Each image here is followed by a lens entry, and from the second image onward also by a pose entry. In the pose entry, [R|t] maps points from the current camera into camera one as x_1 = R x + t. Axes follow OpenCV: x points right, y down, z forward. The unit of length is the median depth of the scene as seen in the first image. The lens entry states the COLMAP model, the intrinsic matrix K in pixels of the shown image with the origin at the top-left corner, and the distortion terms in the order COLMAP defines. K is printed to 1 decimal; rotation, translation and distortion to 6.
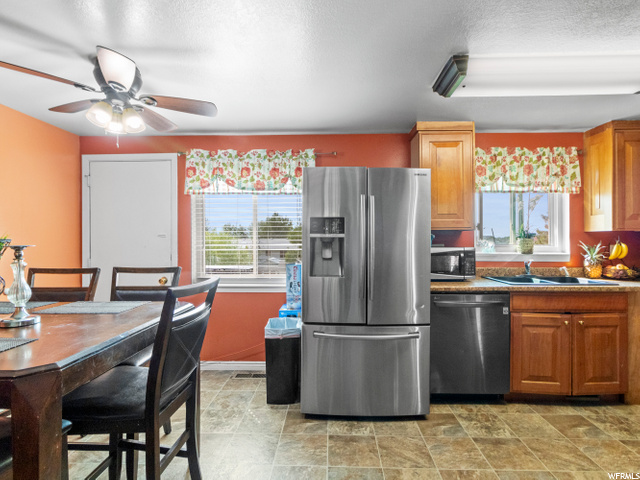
lens RADIAL K [[342.4, 0, 319.4], [0, 342.4, 240.2], [0, 0, 1]] dist [0.002463, 0.000800]
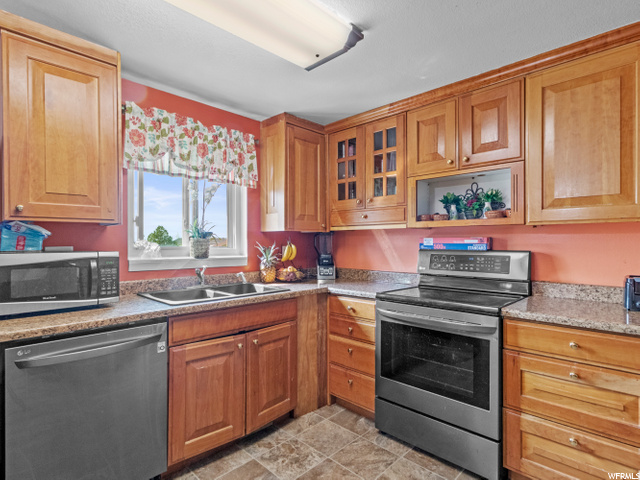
lens RADIAL K [[342.4, 0, 319.4], [0, 342.4, 240.2], [0, 0, 1]] dist [0.002463, 0.000800]
pose [[0.687453, 0.005856, 0.726206, 0.228996], [-0.002359, 0.999980, -0.005830, 0.002970], [-0.726225, 0.002295, 0.687453, 0.274354]]
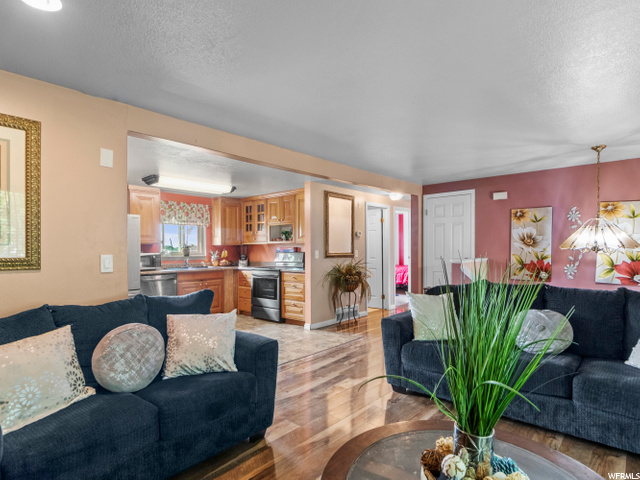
lens RADIAL K [[350.0, 0, 321.8], [0, 350.0, 250.1], [0, 0, 1]] dist [0.001723, 0.000225]
pose [[0.643155, -0.002594, 0.765732, -0.455499], [0.001377, 0.999997, 0.002230, 0.002566], [-0.765735, -0.000380, 0.643156, -0.930677]]
